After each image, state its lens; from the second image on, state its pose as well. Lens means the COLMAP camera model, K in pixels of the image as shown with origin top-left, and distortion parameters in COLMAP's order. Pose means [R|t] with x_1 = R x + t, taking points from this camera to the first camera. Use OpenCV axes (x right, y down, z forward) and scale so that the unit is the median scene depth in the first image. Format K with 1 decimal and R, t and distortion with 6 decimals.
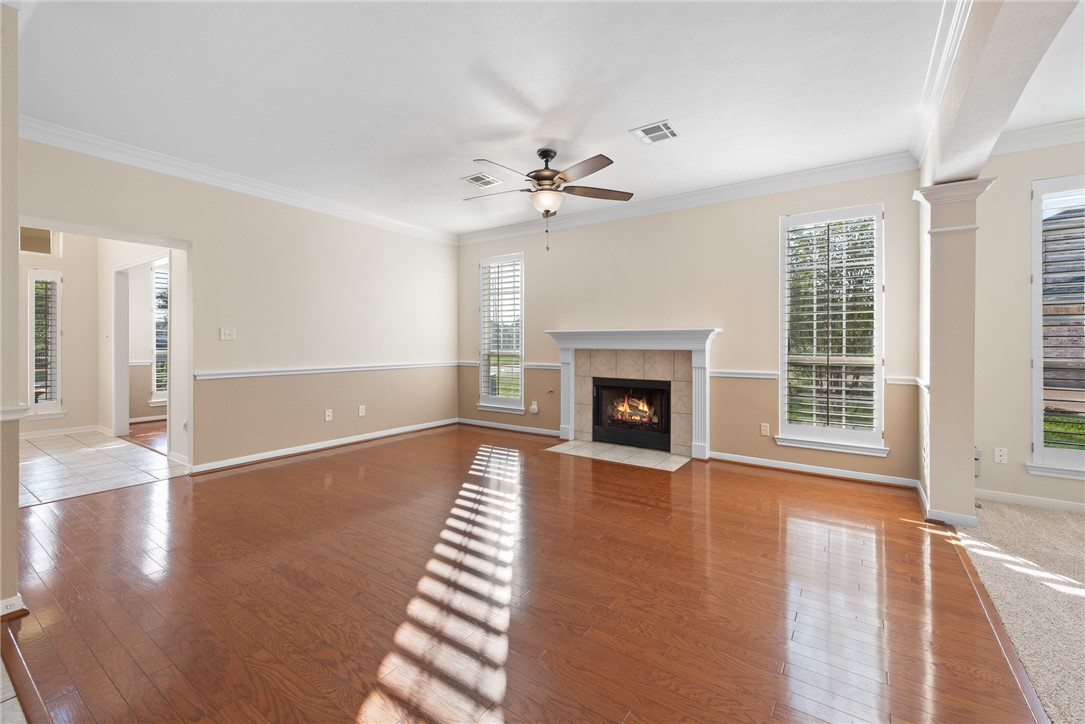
lens RADIAL K [[450.4, 0, 543.2], [0, 450.4, 341.4], [0, 0, 1]] dist [0.010341, -0.002815]
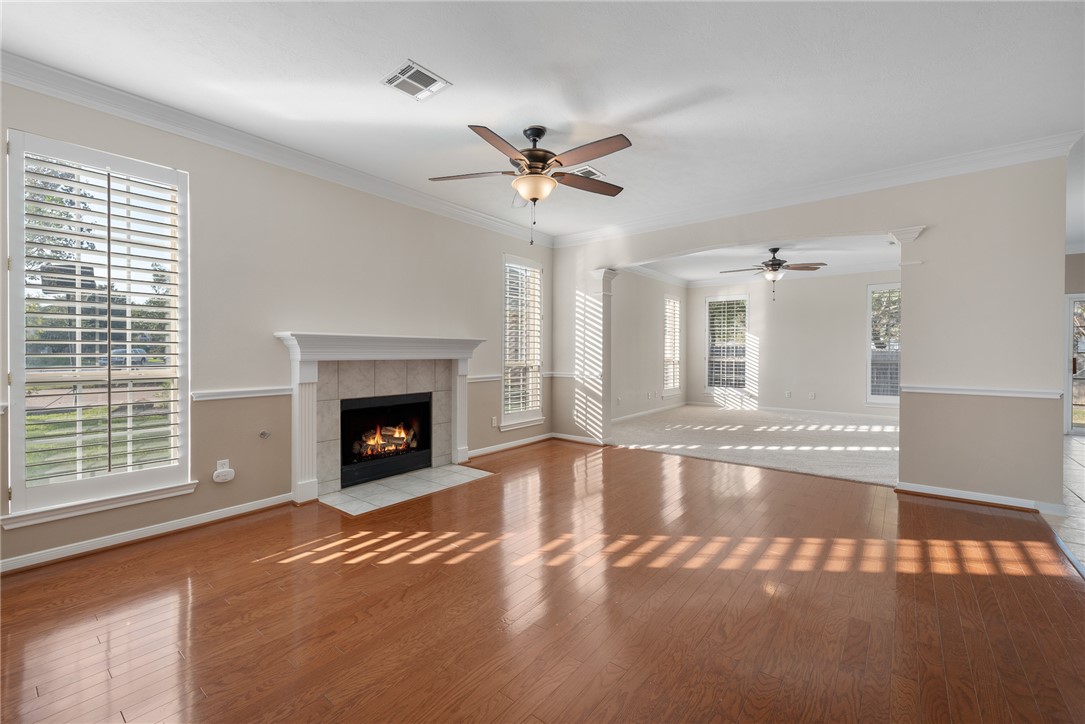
lens RADIAL K [[450.4, 0, 536.2], [0, 450.4, 353.3], [0, 0, 1]] dist [0.010341, -0.002815]
pose [[0.069314, -0.001239, 0.997594, -0.610542], [0.000176, 0.999999, 0.001230, 0.004830], [-0.997595, 0.000090, 0.069314, 0.667938]]
